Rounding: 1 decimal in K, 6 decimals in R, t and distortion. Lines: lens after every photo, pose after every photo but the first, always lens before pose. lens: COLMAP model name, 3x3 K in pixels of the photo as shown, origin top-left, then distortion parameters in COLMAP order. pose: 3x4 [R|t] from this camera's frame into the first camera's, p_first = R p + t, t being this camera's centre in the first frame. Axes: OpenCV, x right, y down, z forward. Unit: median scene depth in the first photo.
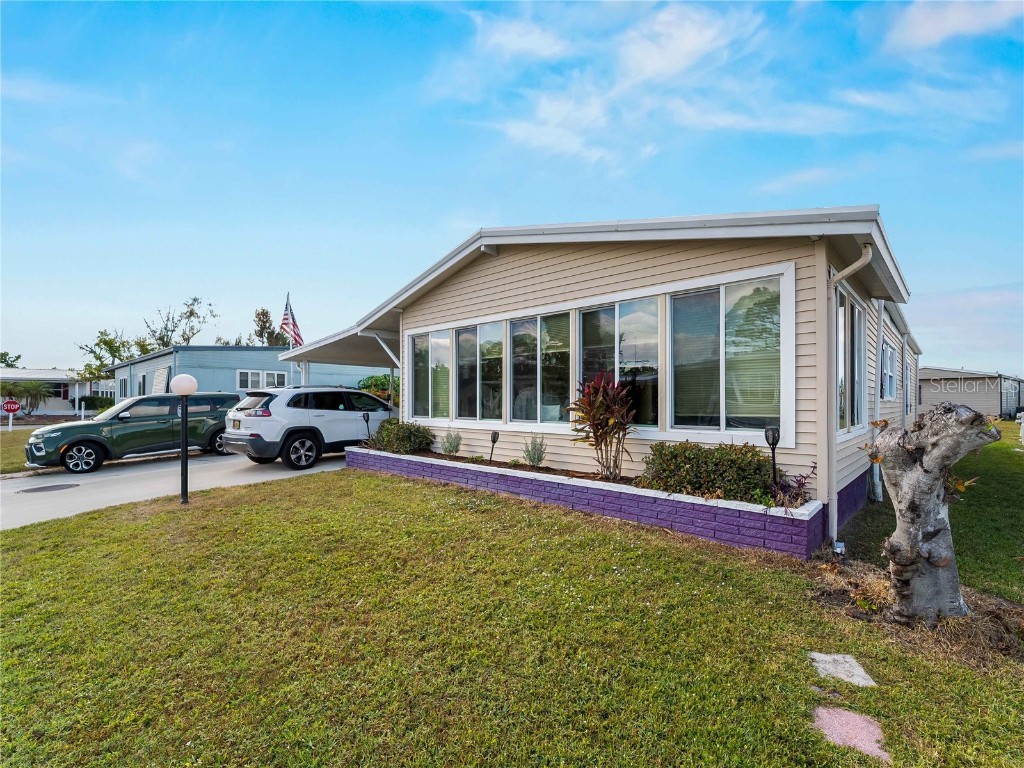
lens RADIAL K [[476.8, 0, 509.4], [0, 476.8, 399.8], [0, 0, 1]] dist [0.000112, -0.000119]
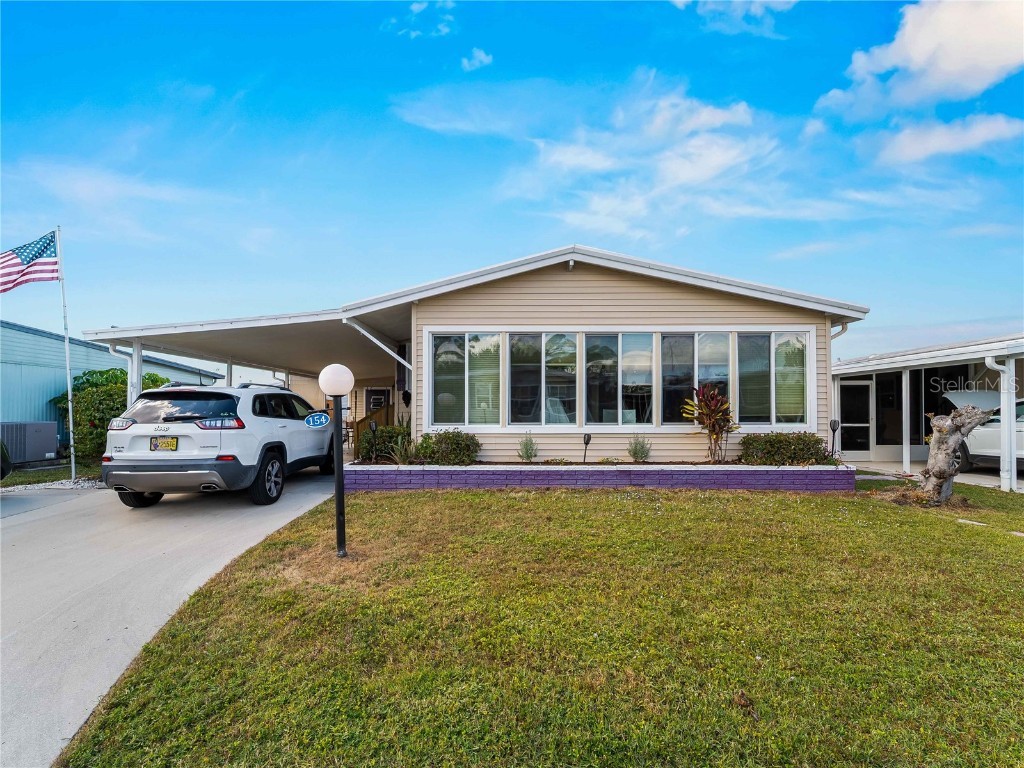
lens RADIAL K [[468.5, 0, 513.2], [0, 468.5, 404.8], [0, 0, 1]] dist [-0.003893, -0.000416]
pose [[0.724215, 0.009046, 0.689515, -0.865910], [0.000614, 0.999905, -0.013763, 0.013770], [-0.689574, 0.010390, 0.724141, 0.333406]]
